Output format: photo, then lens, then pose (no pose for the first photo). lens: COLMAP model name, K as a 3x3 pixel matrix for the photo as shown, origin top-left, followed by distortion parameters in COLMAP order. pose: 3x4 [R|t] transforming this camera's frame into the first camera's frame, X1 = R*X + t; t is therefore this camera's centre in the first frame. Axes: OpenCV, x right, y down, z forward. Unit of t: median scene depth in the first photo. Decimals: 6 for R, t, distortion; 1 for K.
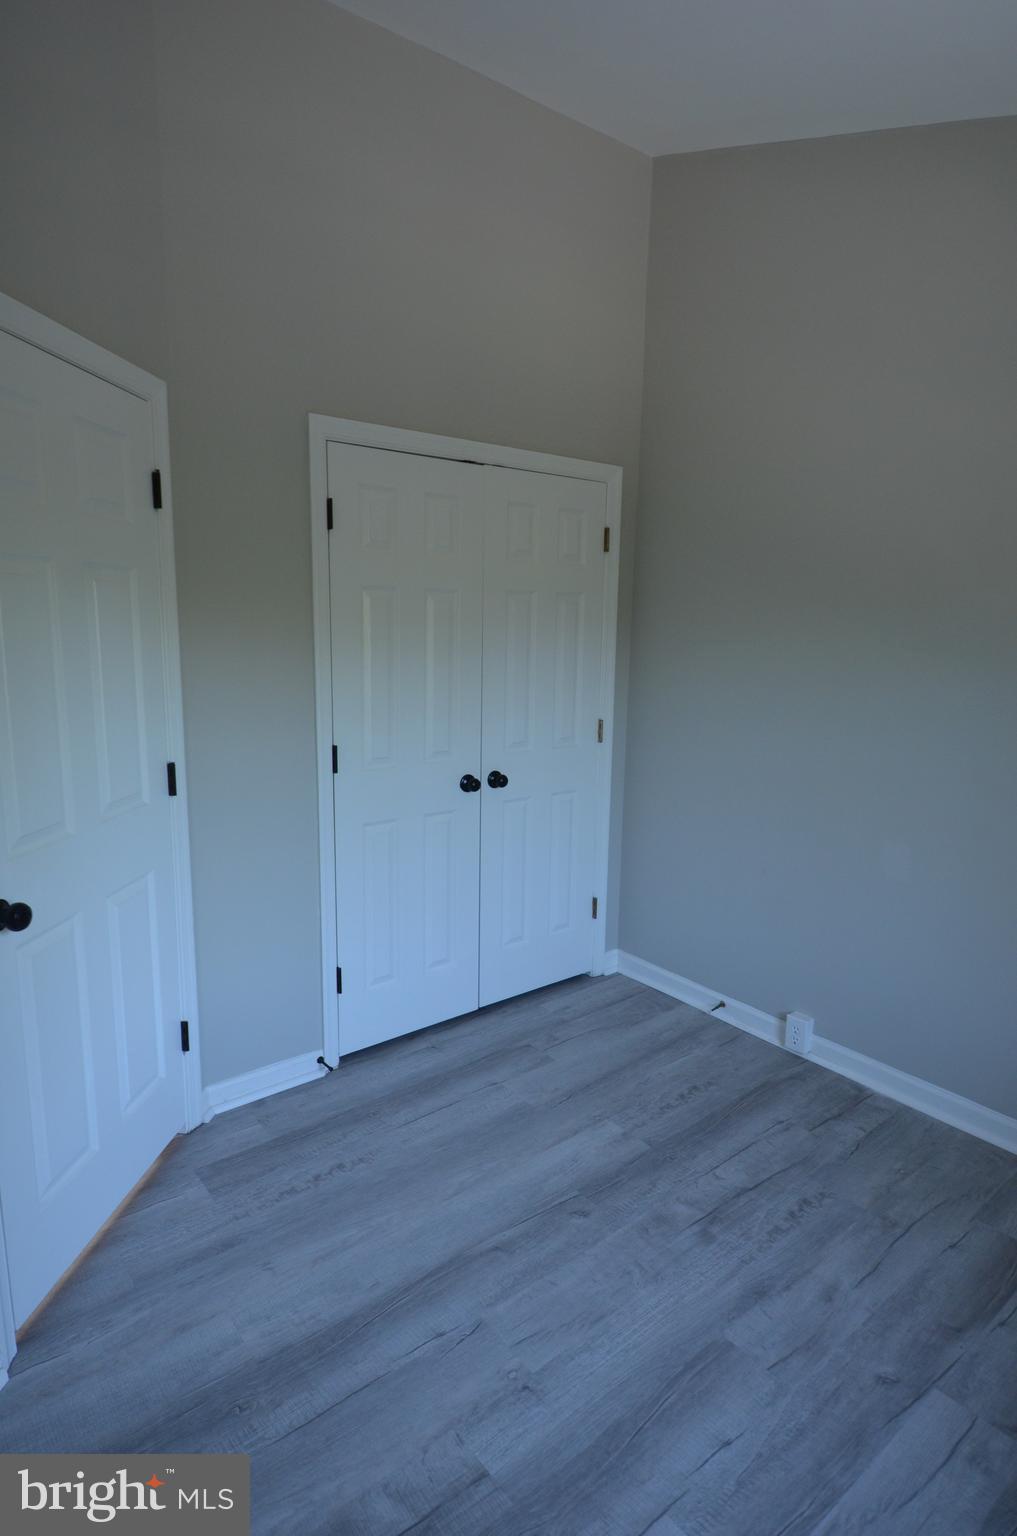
lens RADIAL K [[836.0, 0, 505.4], [0, 836.0, 763.8], [0, 0, 1]] dist [0.017228, -0.024401]
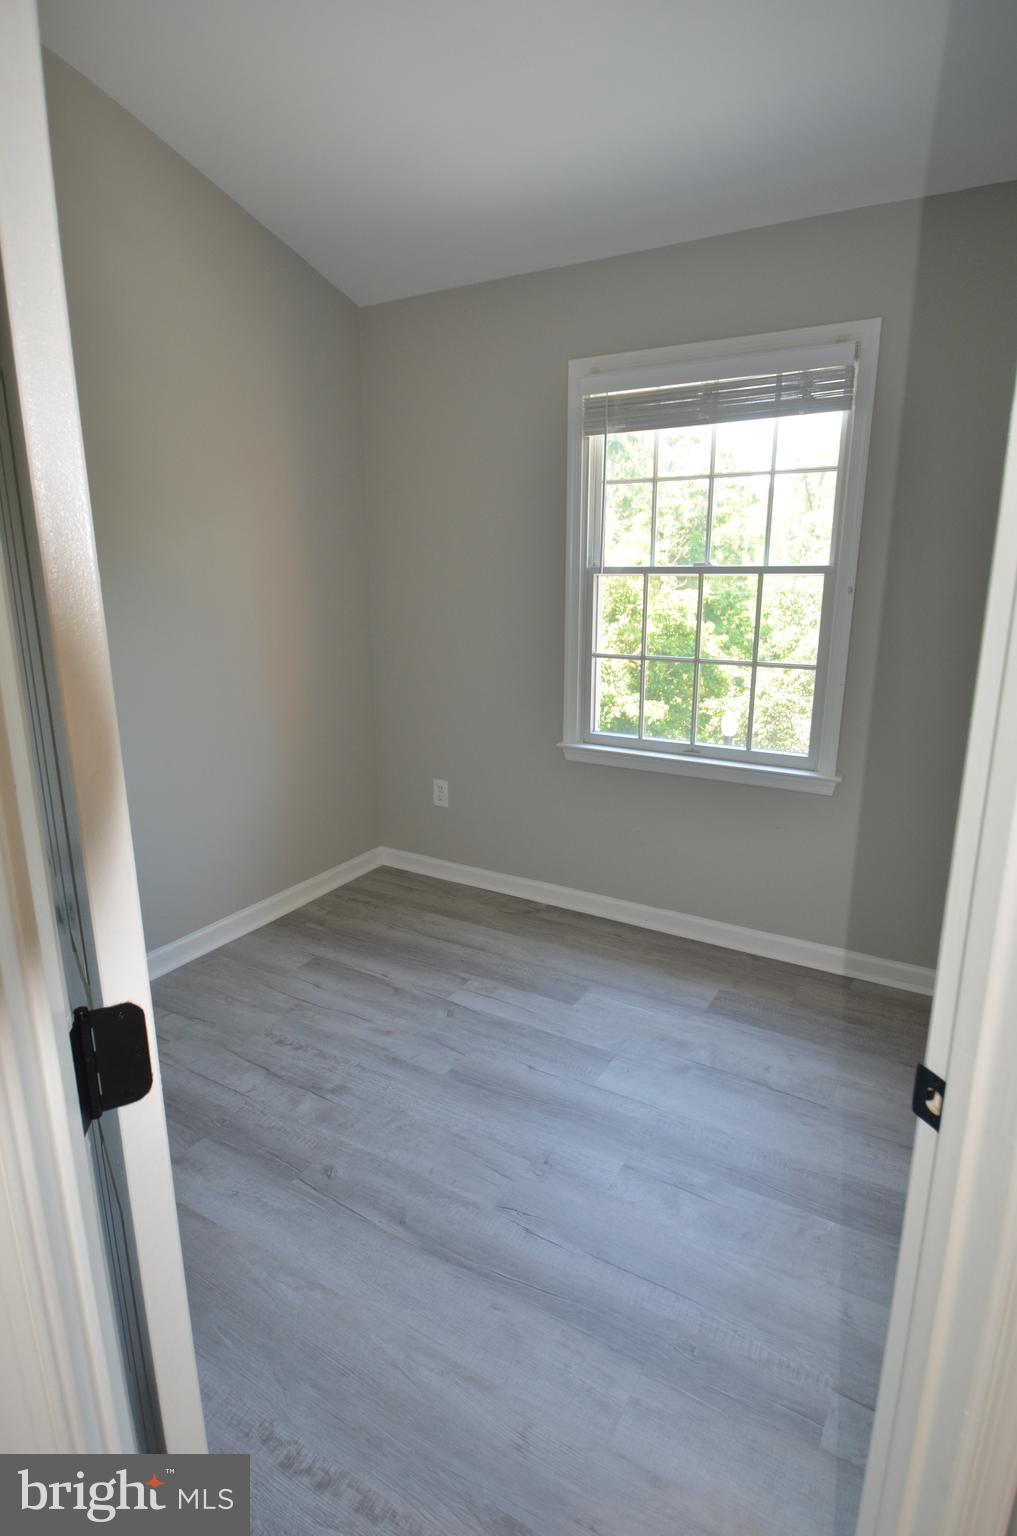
lens RADIAL K [[836.0, 0, 498.3], [0, 836.0, 757.1], [0, 0, 1]] dist [0.017228, -0.024401]
pose [[-0.343639, -0.232568, 0.909849, -0.783928], [0.160187, 0.940135, 0.300811, -0.158370], [-0.925339, 0.249116, -0.285812, 1.075254]]
